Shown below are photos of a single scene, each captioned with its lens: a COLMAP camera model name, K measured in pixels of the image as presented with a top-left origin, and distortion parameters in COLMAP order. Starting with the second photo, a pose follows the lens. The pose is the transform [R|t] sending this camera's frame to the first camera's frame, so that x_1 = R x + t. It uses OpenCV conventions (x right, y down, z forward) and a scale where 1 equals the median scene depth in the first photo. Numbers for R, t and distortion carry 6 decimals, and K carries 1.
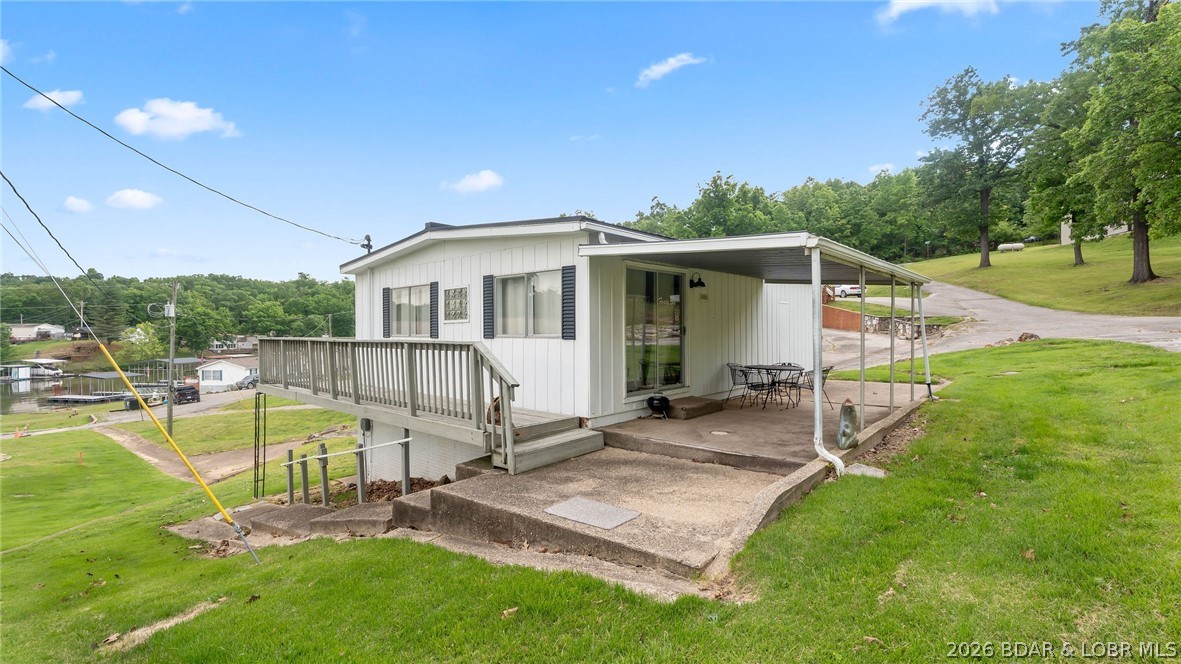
lens RADIAL K [[515.9, 0, 585.9], [0, 515.9, 330.7], [0, 0, 1]] dist [0.013389, -0.005825]
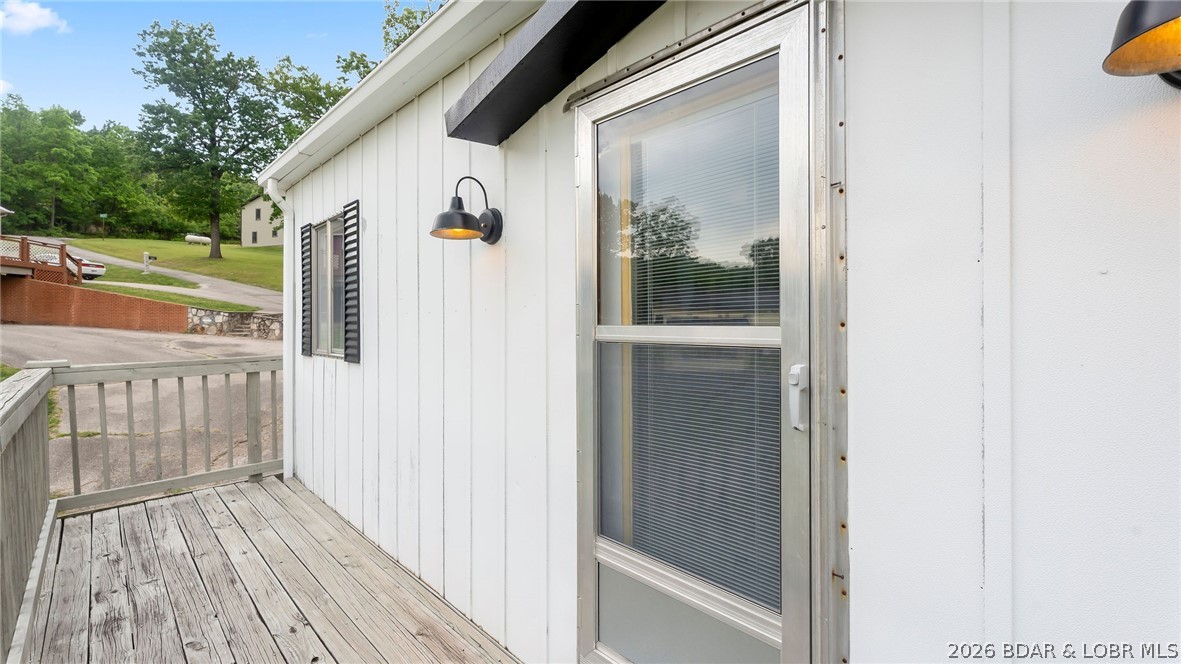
lens RADIAL K [[525.7, 0, 592.0], [0, 525.7, 323.4], [0, 0, 1]] dist [-0.000077, -0.000628]
pose [[0.086774, 0.009660, 0.996181, -0.045690], [0.003322, 0.999945, -0.009986, -0.001140], [-0.996223, 0.004176, 0.086737, 0.200092]]
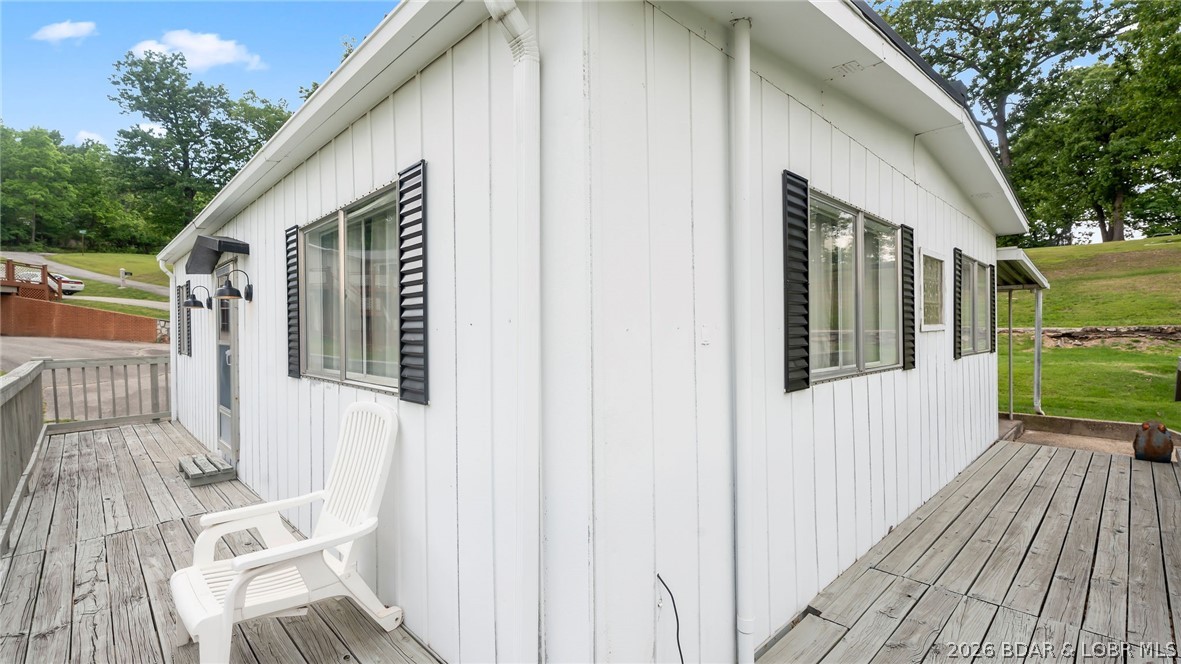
lens RADIAL K [[515.9, 0, 585.9], [0, 515.9, 330.7], [0, 0, 1]] dist [0.013389, -0.005825]
pose [[0.069635, 0.005696, 0.997556, -0.086239], [0.011992, 0.999907, -0.006546, -0.001424], [-0.997500, 0.012418, 0.069560, 0.152321]]
